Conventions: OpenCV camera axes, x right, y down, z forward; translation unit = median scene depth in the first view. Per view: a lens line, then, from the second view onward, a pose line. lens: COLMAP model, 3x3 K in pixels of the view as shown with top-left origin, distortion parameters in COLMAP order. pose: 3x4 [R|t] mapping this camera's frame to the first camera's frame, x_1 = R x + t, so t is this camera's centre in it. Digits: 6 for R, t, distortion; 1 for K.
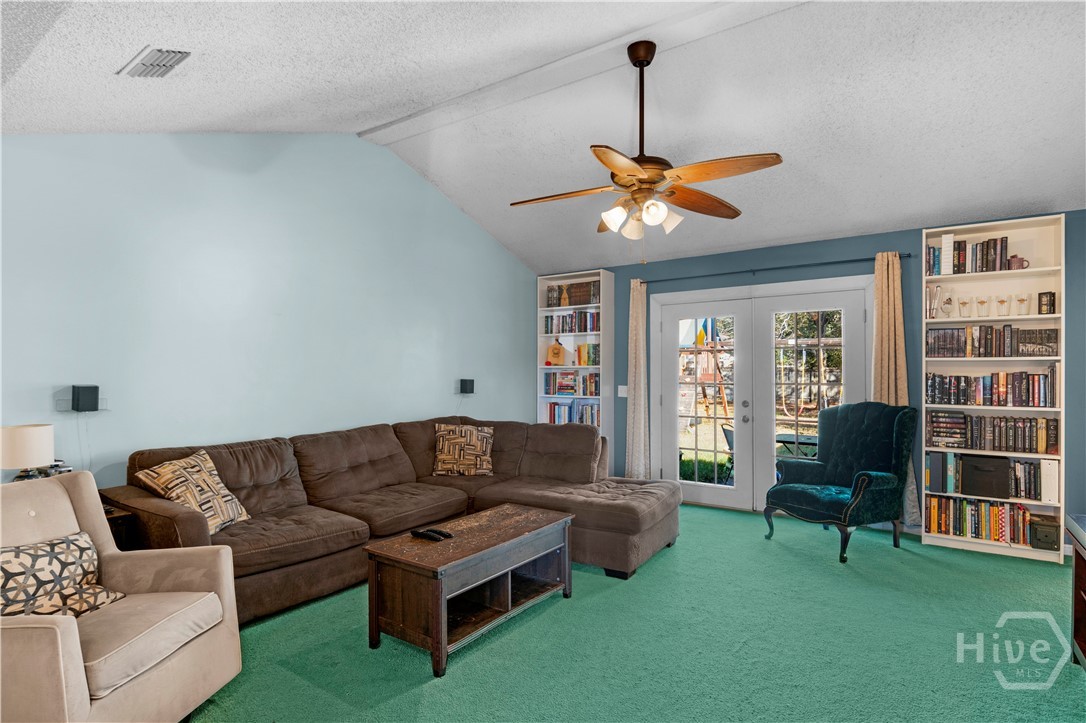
lens RADIAL K [[566.5, 0, 540.8], [0, 566.5, 368.3], [0, 0, 1]] dist [-0.002580, -0.000293]
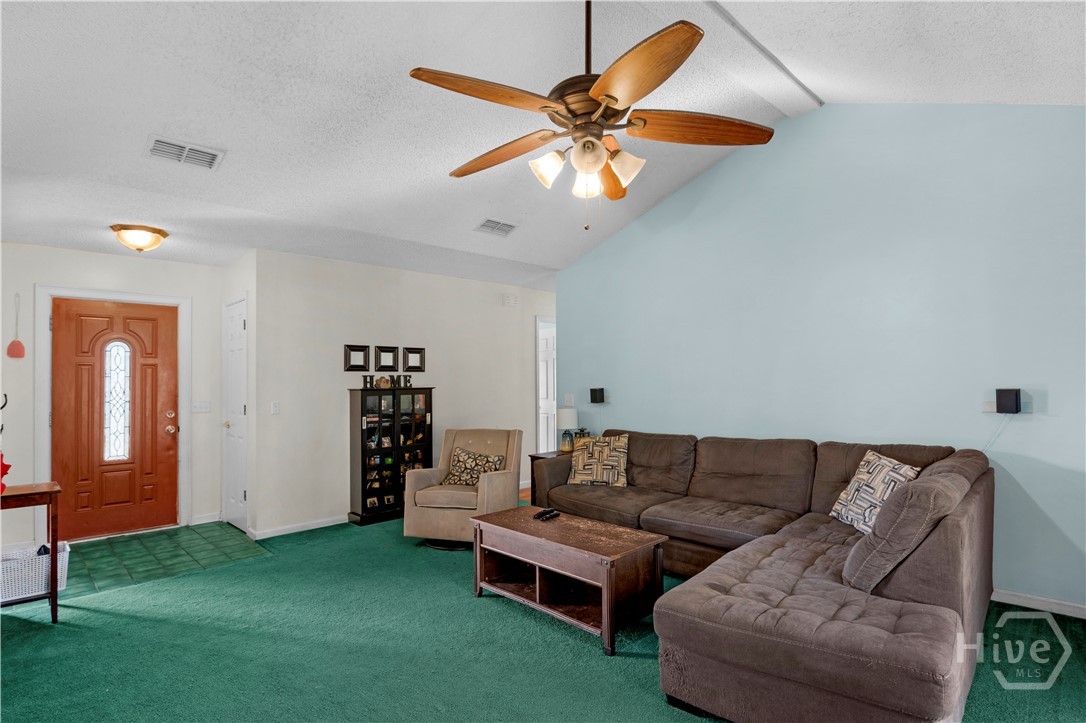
lens RADIAL K [[566.5, 0, 540.8], [0, 566.5, 368.3], [0, 0, 1]] dist [-0.002580, -0.000293]
pose [[-0.193413, -0.020166, -0.980910, 0.923057], [0.018398, 0.999538, -0.024176, 0.006129], [0.980945, -0.022723, -0.192953, 1.118964]]
